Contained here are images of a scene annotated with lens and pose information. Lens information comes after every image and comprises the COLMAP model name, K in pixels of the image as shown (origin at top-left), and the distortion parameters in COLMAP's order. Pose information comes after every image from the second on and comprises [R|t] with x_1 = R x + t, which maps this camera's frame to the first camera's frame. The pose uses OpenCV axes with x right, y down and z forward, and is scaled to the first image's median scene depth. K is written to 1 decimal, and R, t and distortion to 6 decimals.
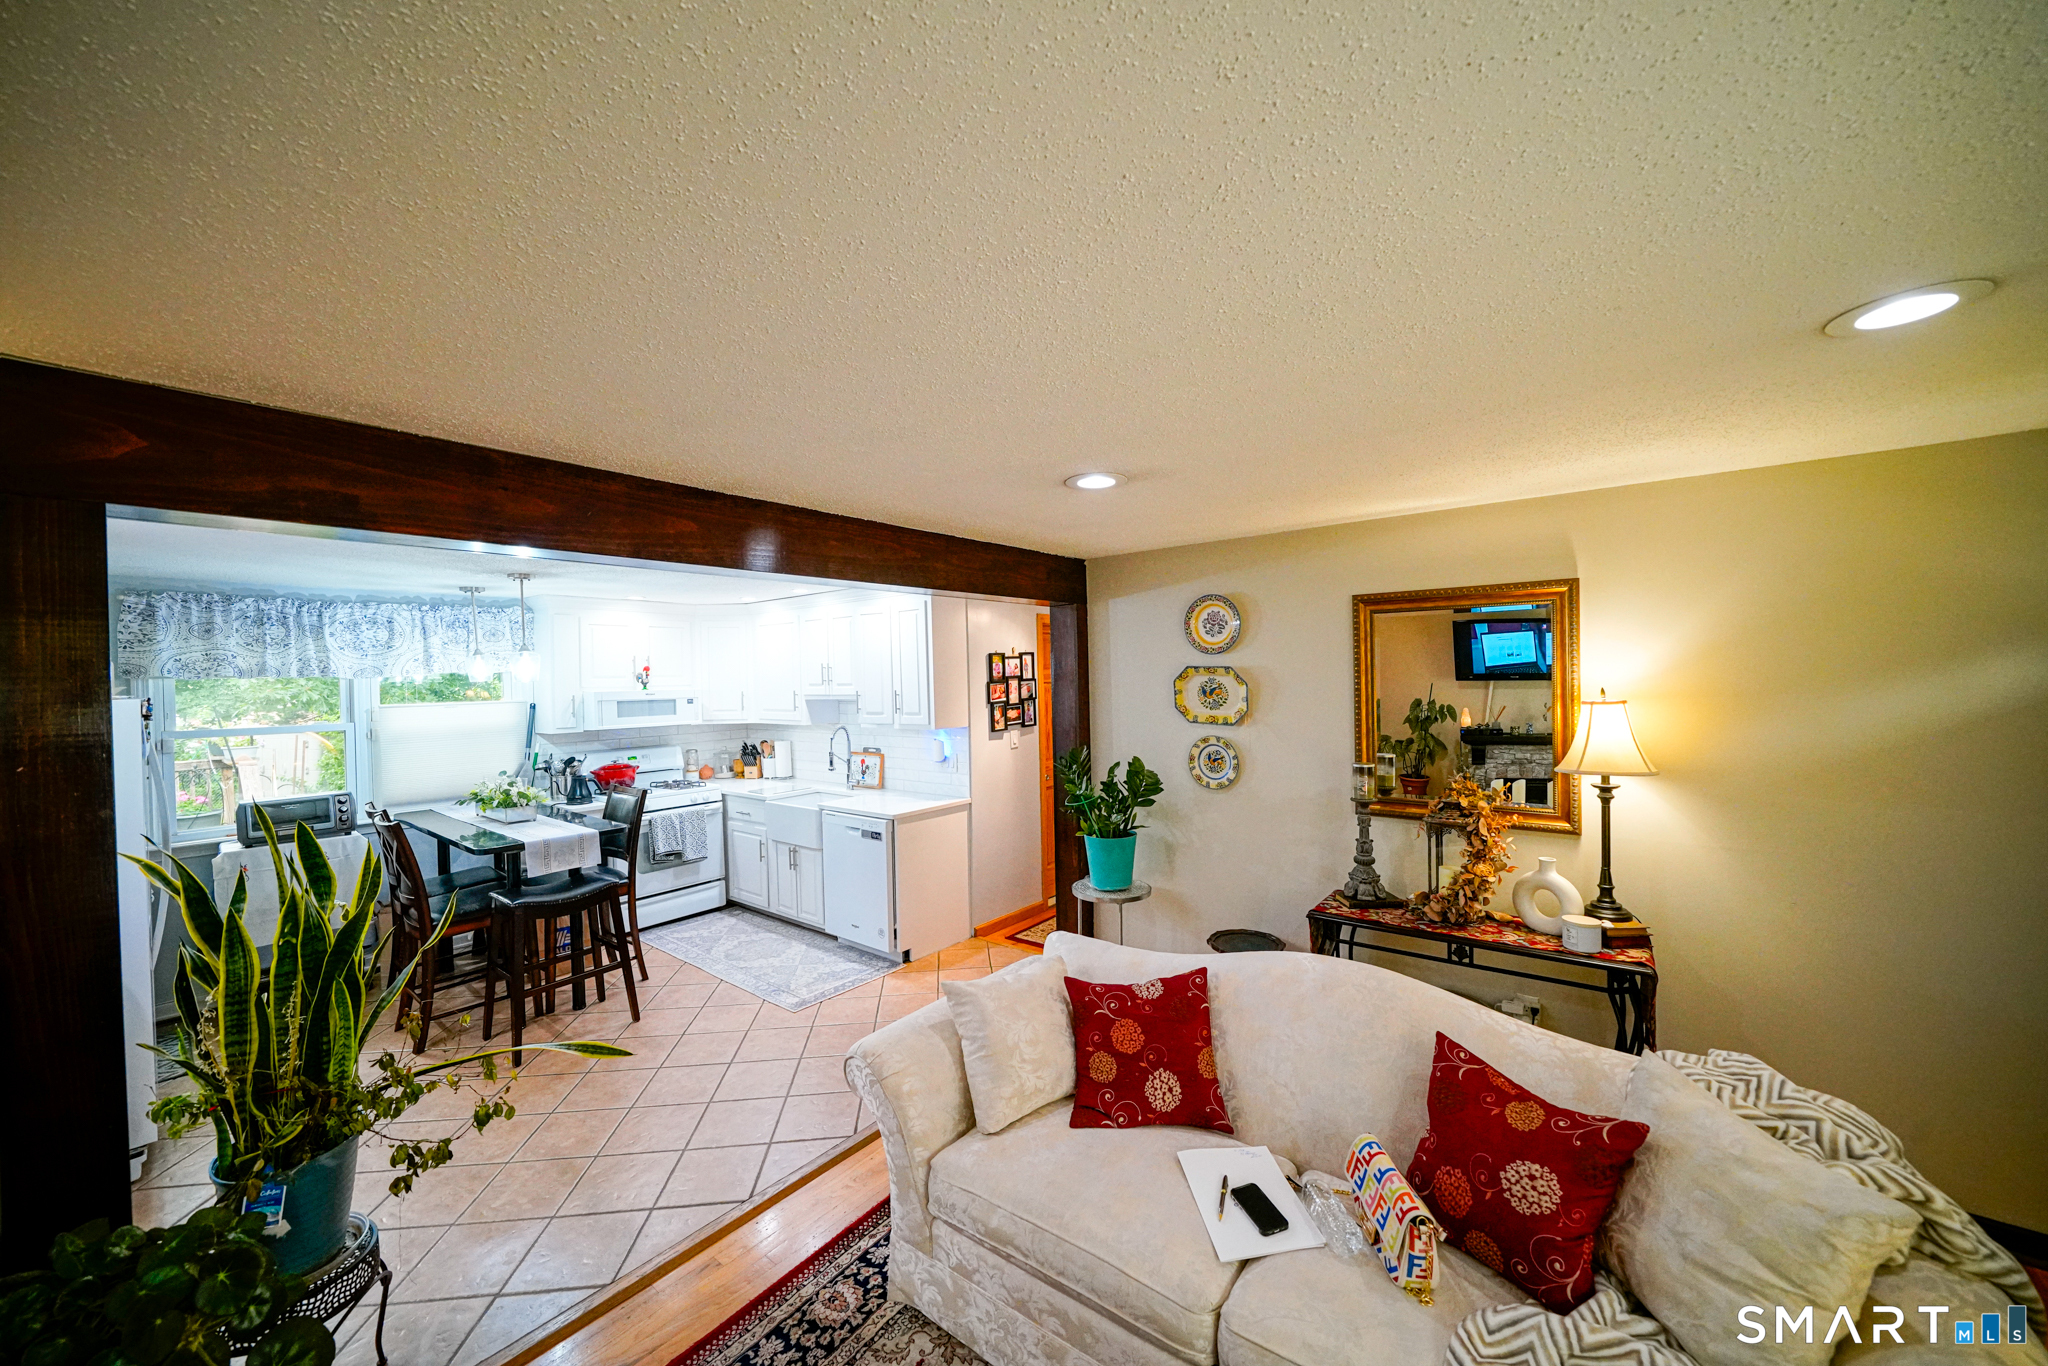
lens RADIAL K [[752.6, 0, 1007.4], [0, 752.6, 689.7], [0, 0, 1]] dist [-0.007752, 0.000278]
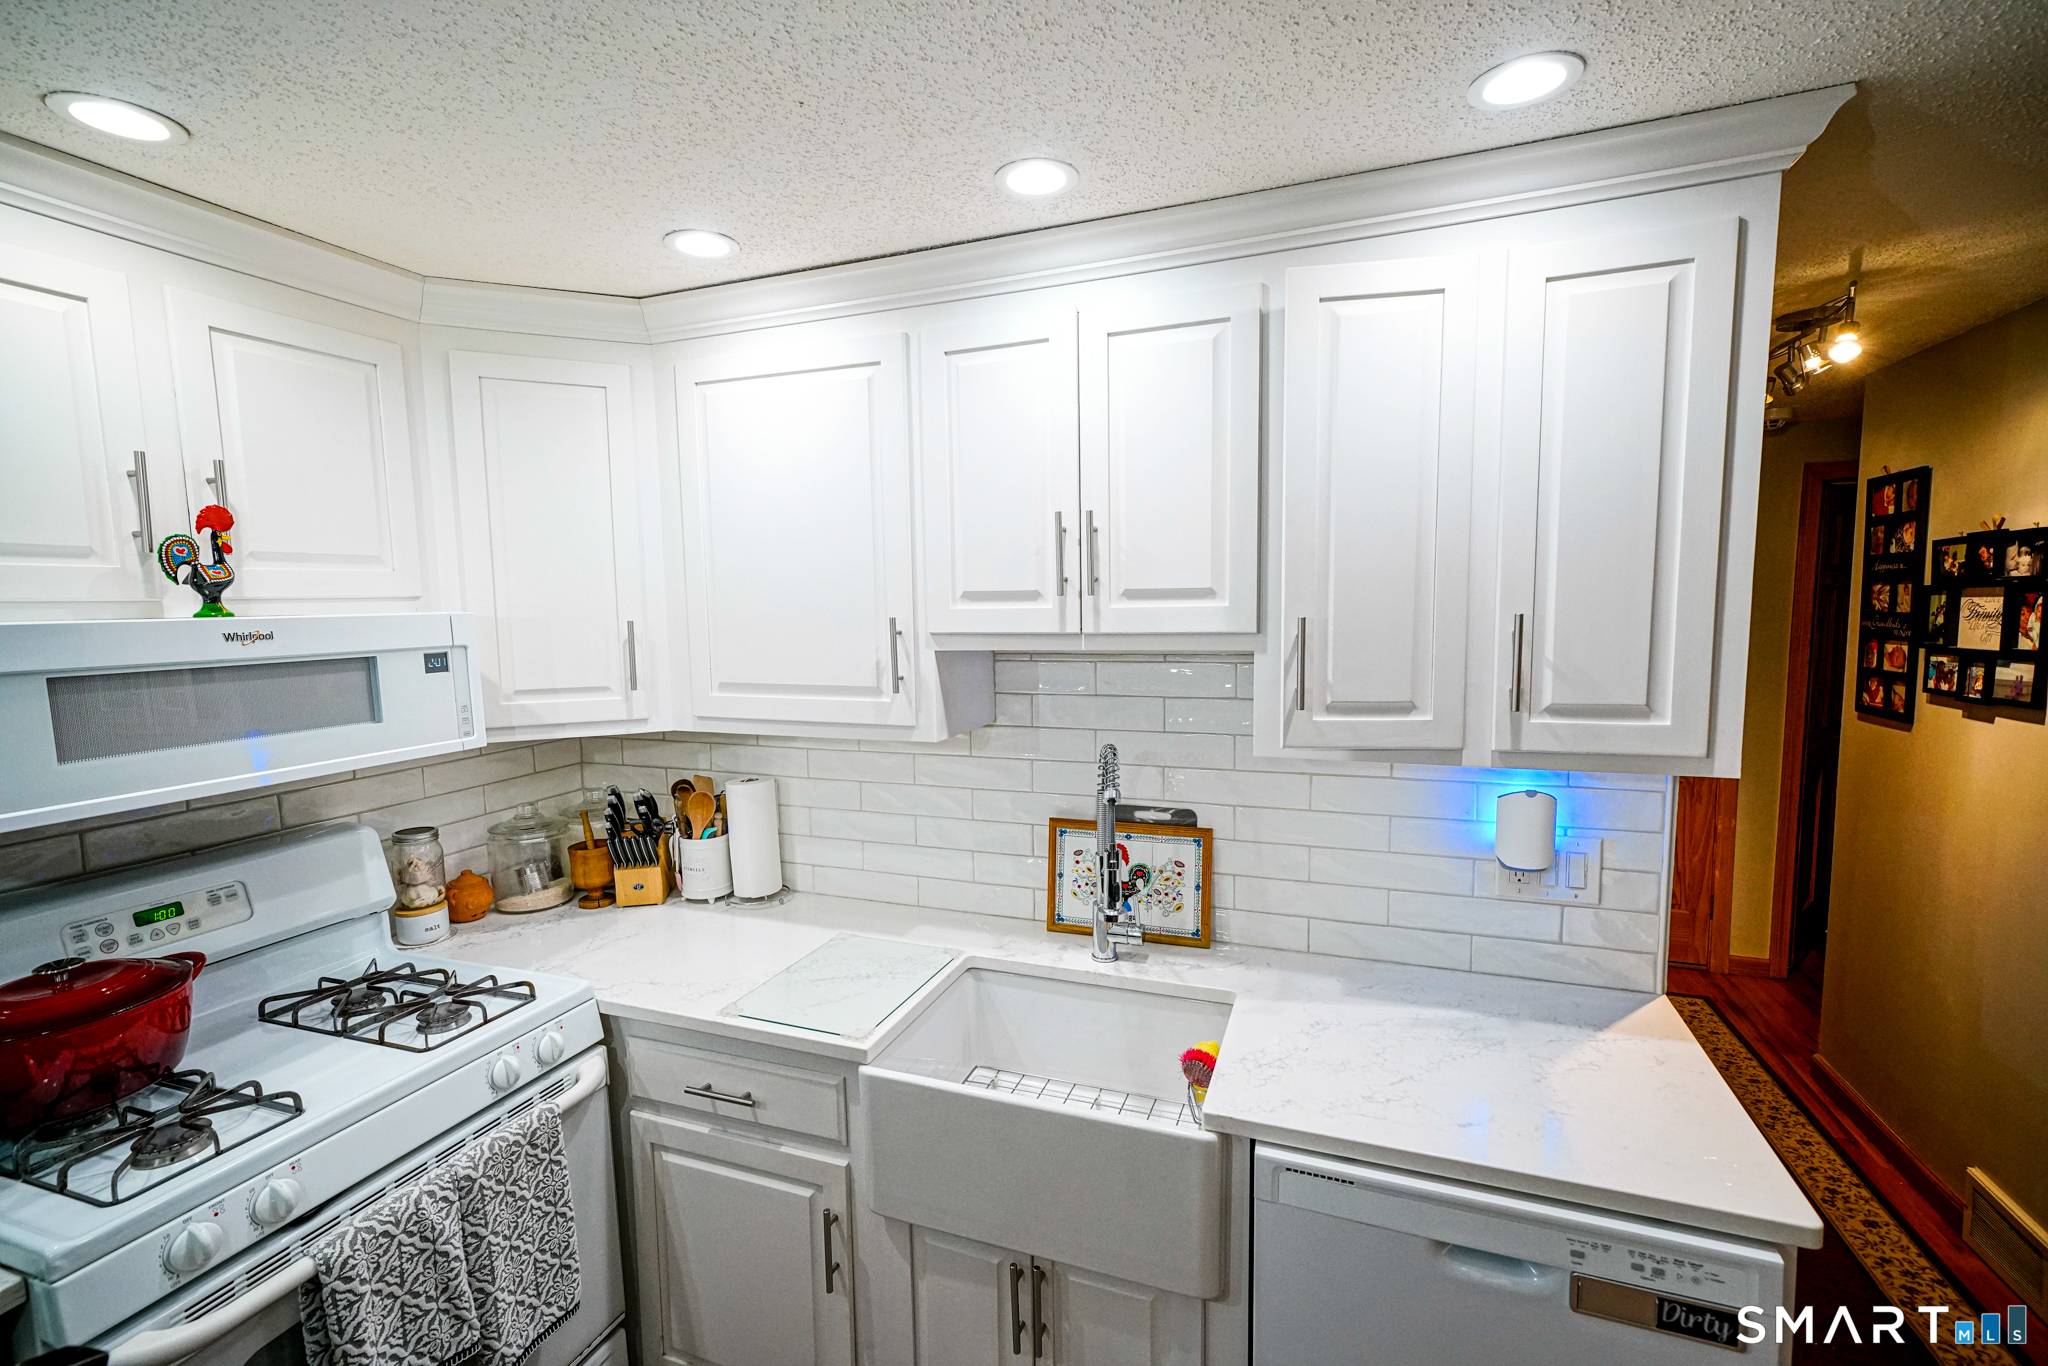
lens RADIAL K [[916.8, 0, 1020.2], [0, 916.8, 688.0], [0, 0, 1]] dist [0.005769, 0.003276]
pose [[0.949692, -0.026799, 0.312038, -0.350426], [0.002632, 0.996980, 0.077616, 0.000578], [-0.313176, -0.072890, 0.946894, 0.683472]]
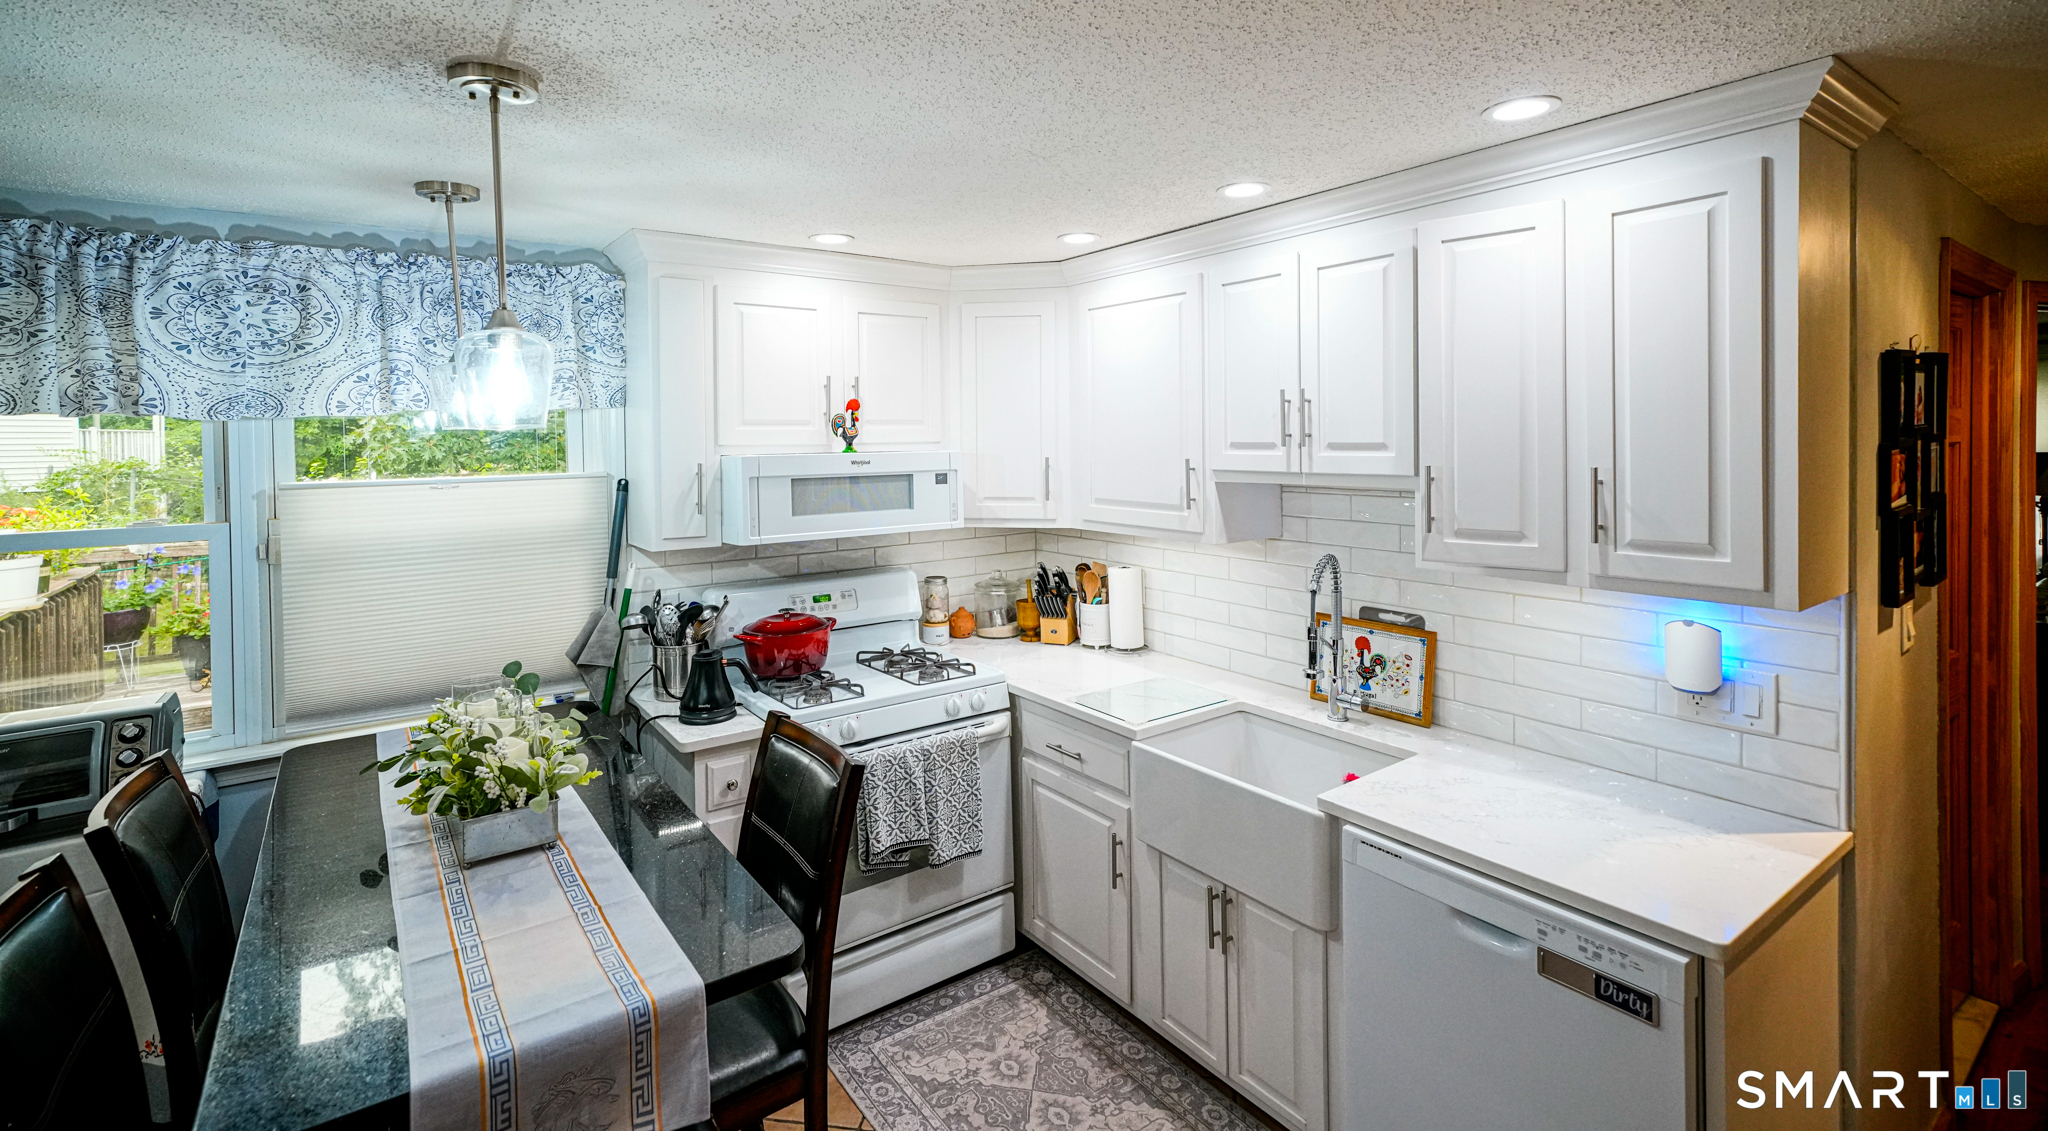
lens RADIAL K [[915.8, 0, 1009.5], [0, 915.8, 454.6], [0, 0, 1]] dist [0.016021, -0.000178]
pose [[0.966037, 0.014426, -0.258000, -0.253319], [-0.012551, 0.999882, 0.008914, -0.004793], [0.258098, -0.005373, 0.966104, 0.504234]]
